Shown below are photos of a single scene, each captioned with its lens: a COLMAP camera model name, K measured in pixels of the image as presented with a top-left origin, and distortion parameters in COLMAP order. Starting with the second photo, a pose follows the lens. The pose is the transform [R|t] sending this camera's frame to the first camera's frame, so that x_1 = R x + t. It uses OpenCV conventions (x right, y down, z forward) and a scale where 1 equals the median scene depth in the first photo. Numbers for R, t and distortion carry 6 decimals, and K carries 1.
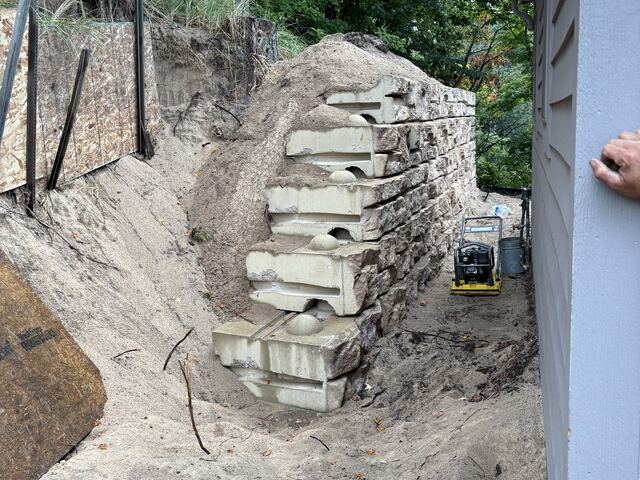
lens RADIAL K [[656.9, 0, 320.0], [0, 656.9, 240.0], [0, 0, 1]] dist [0.081128, -0.109620]
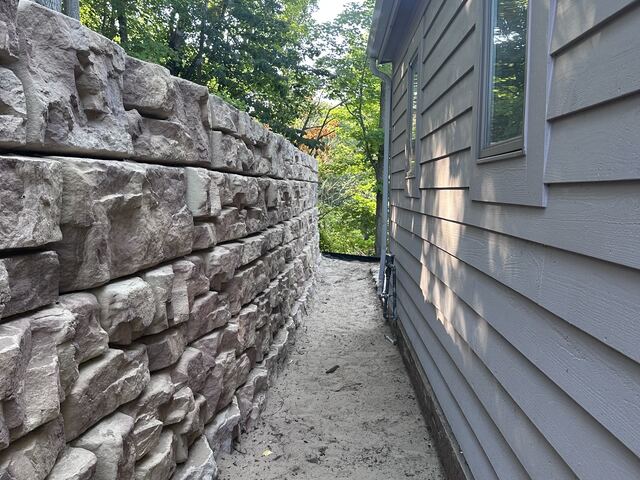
lens RADIAL K [[594.9, 0, 320.0], [0, 594.9, 240.0], [0, 0, 1]] dist [0.193146, -0.383422]
pose [[0.964931, 0.027533, 0.261056, -0.003015], [-0.002083, 0.995256, -0.097265, -0.016565], [-0.262496, 0.093310, 0.960411, 0.221634]]
